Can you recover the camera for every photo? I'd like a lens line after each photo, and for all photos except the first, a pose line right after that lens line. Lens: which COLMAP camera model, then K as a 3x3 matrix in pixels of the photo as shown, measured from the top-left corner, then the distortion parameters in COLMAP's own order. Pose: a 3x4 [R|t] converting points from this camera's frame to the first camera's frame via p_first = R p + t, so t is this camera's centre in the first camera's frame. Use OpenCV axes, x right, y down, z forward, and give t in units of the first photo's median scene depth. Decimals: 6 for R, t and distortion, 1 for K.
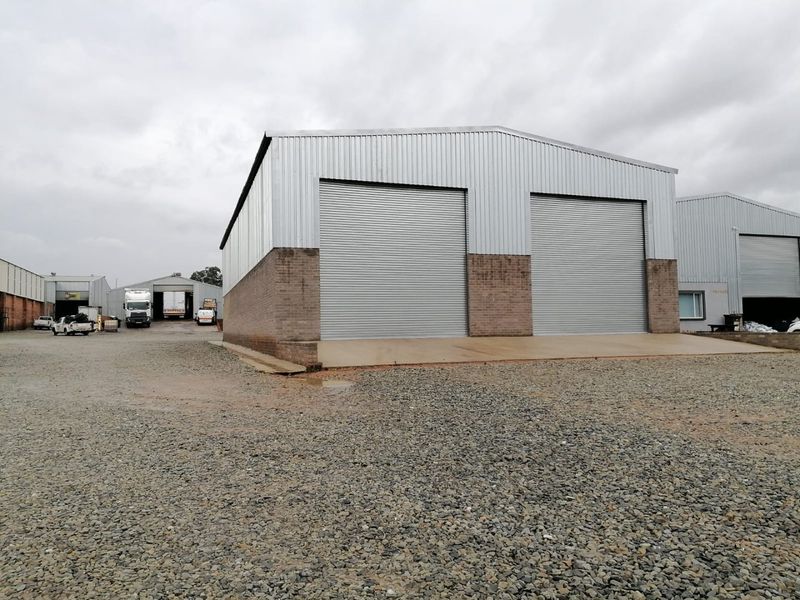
lens RADIAL K [[571.3, 0, 373.0], [0, 571.3, 311.8], [0, 0, 1]] dist [0.001336, -0.000294]
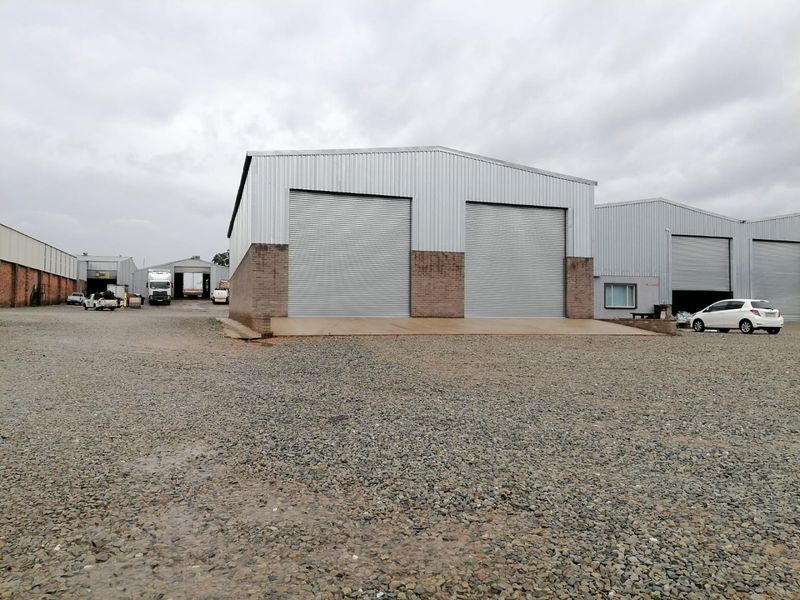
lens RADIAL K [[596.3, 0, 400.0], [0, 596.3, 300.0], [0, 0, 1]] dist [0.037354, -0.069886]
pose [[0.999280, 0.022751, -0.030356, 0.167190], [-0.022501, 0.999710, 0.008558, -0.003937], [0.030542, -0.007868, 0.999503, -0.272677]]
